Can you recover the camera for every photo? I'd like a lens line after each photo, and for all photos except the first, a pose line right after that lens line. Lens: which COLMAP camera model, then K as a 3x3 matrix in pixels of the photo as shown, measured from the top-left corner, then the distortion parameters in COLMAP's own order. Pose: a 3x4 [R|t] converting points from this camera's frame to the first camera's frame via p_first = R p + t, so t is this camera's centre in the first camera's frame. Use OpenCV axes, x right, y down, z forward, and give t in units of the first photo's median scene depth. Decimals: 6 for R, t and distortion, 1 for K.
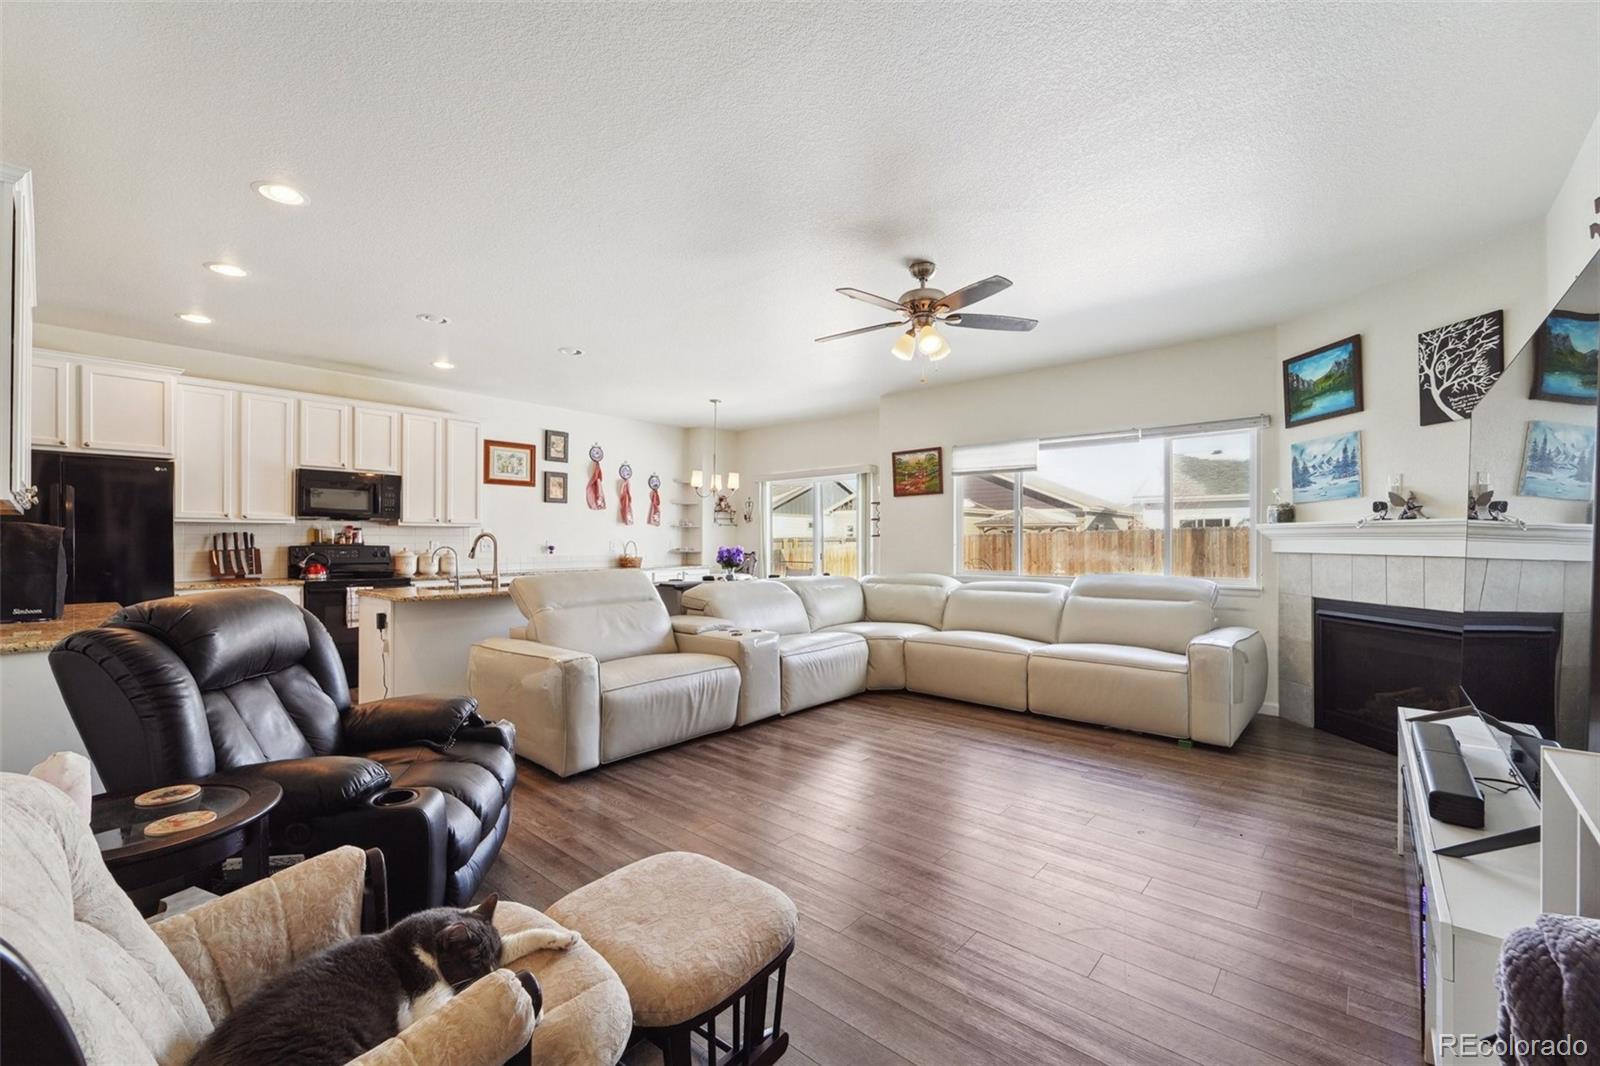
lens RADIAL K [[665.9, 0, 808.1], [0, 665.9, 538.3], [0, 0, 1]] dist [0.004033, -0.000242]
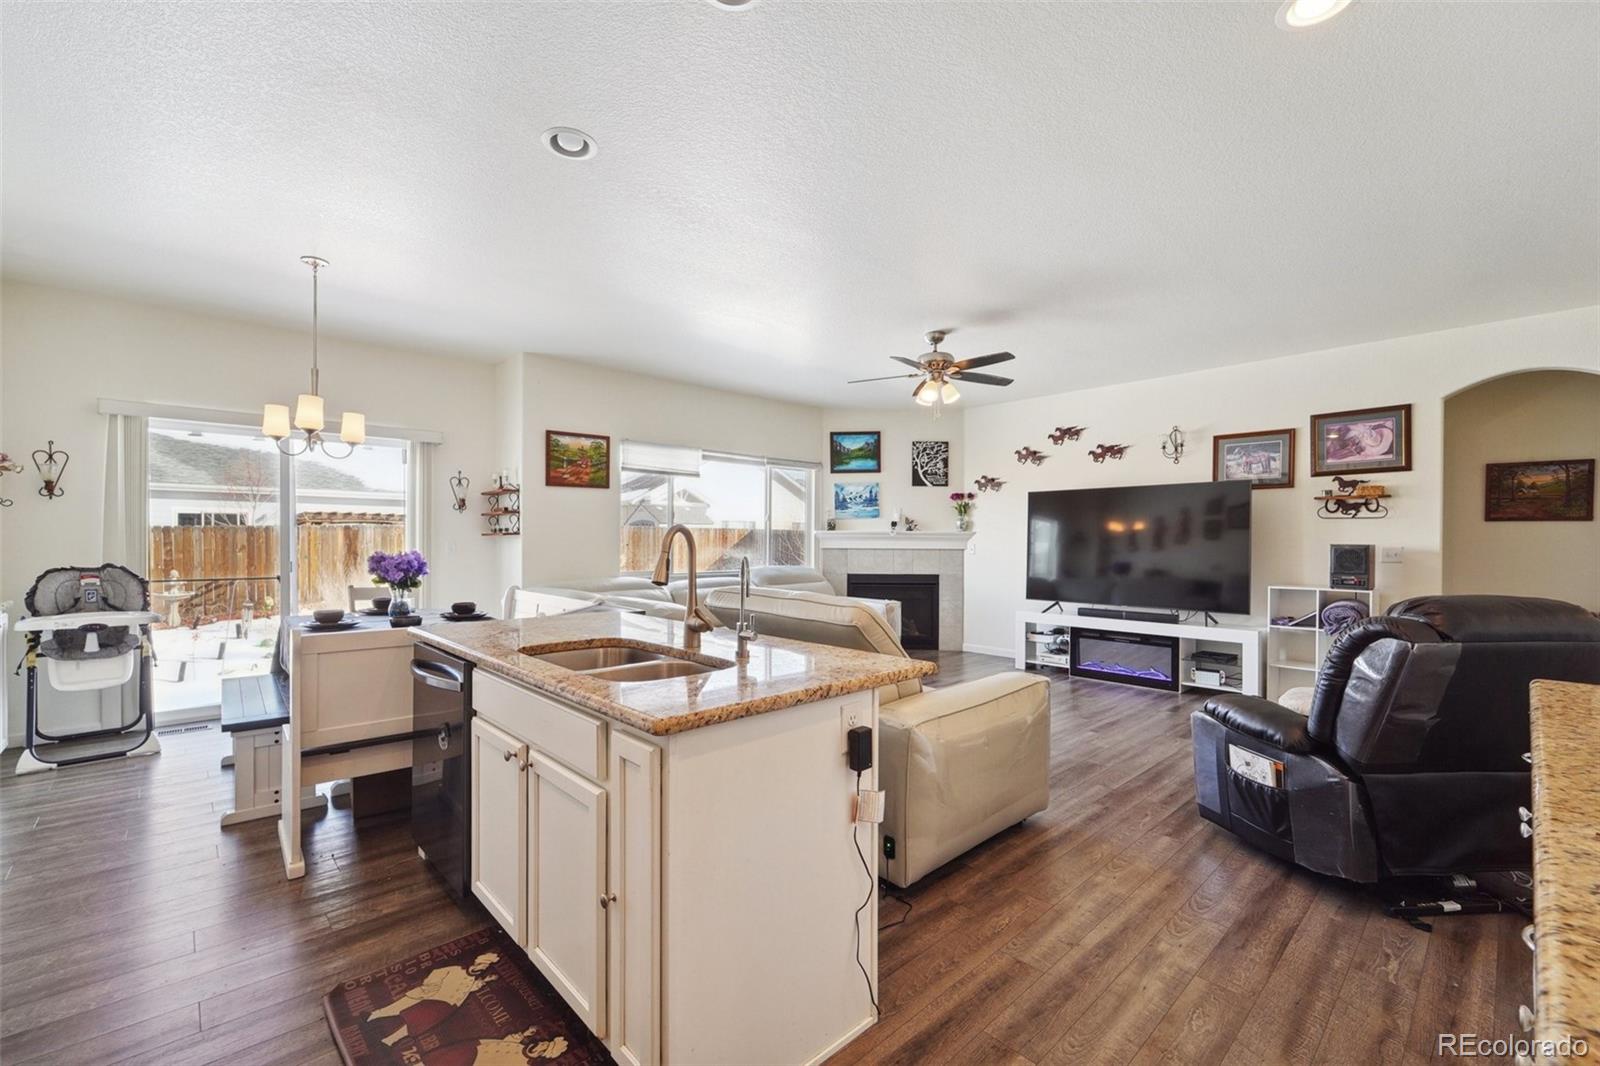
lens RADIAL K [[665.9, 0, 801.1], [0, 665.9, 546.1], [0, 0, 1]] dist [0.004033, -0.000242]
pose [[0.100692, -0.008299, 0.994883, -0.934655], [-0.006354, 0.999939, 0.008984, 0.001761], [-0.994897, -0.007226, 0.100633, 0.903289]]
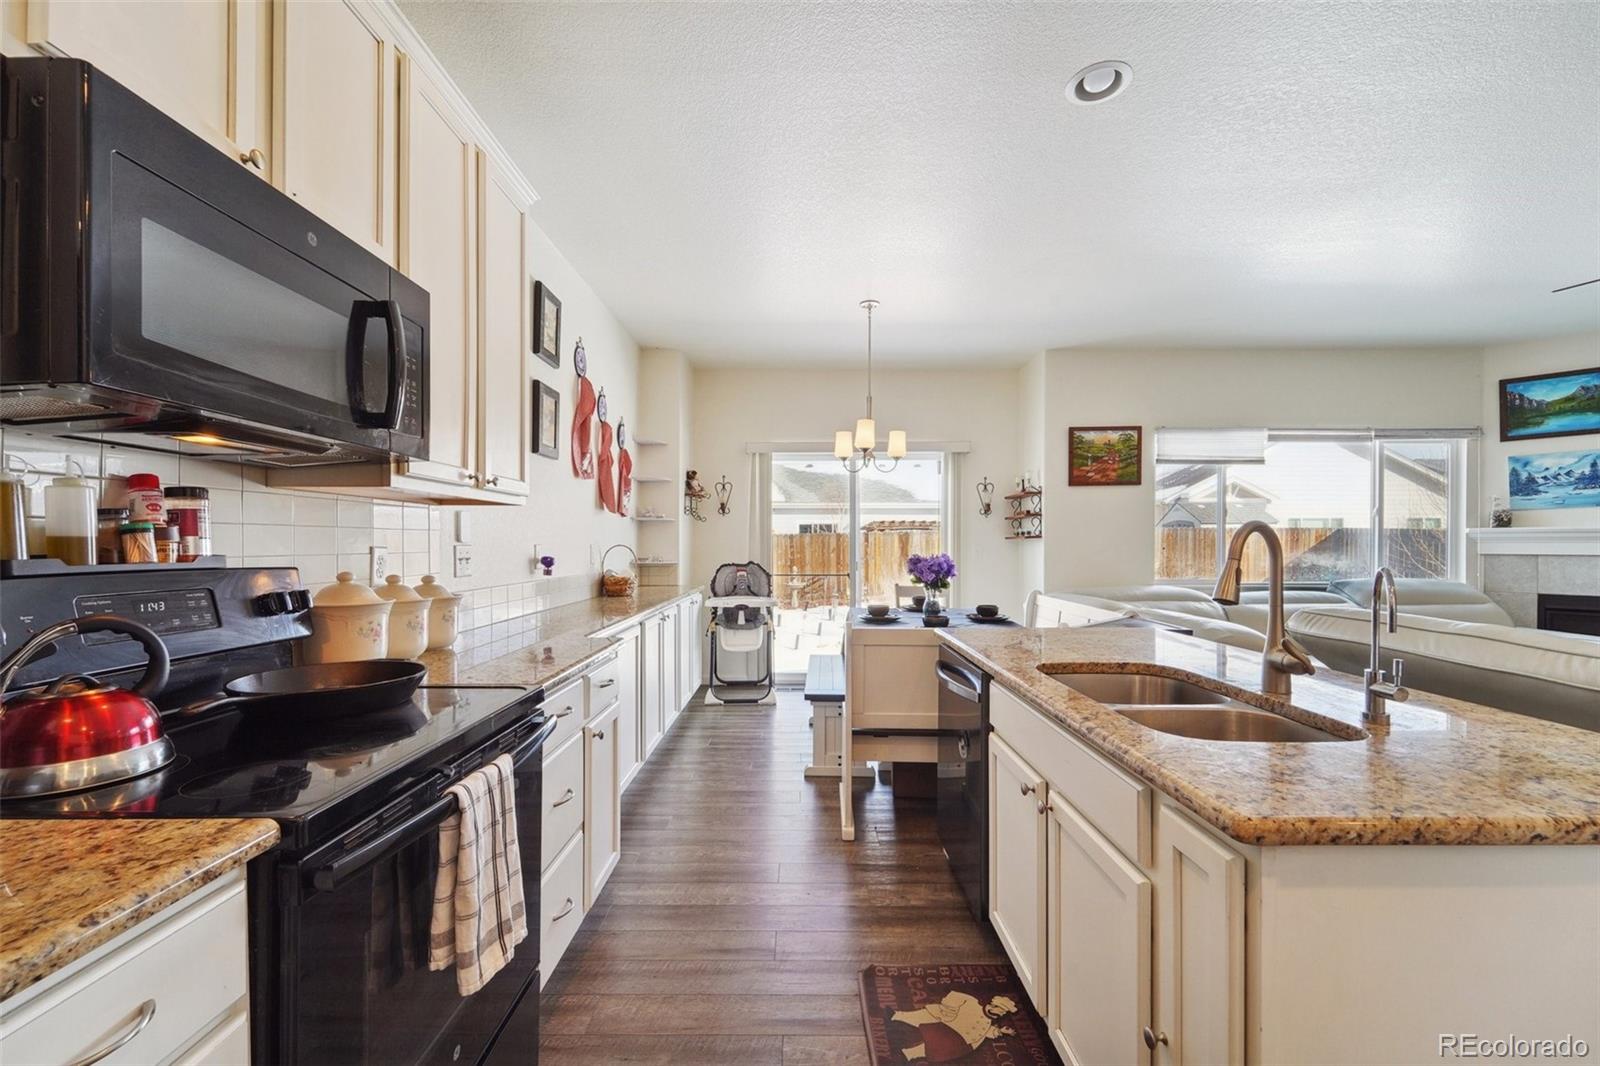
lens RADIAL K [[665.9, 0, 799.7], [0, 665.9, 545.5], [0, 0, 1]] dist [0.004033, -0.000242]
pose [[0.751904, -0.002806, 0.659267, -0.882290], [-0.001485, 0.999981, 0.005949, 0.002162], [-0.659271, -0.005452, 0.751885, 0.929508]]
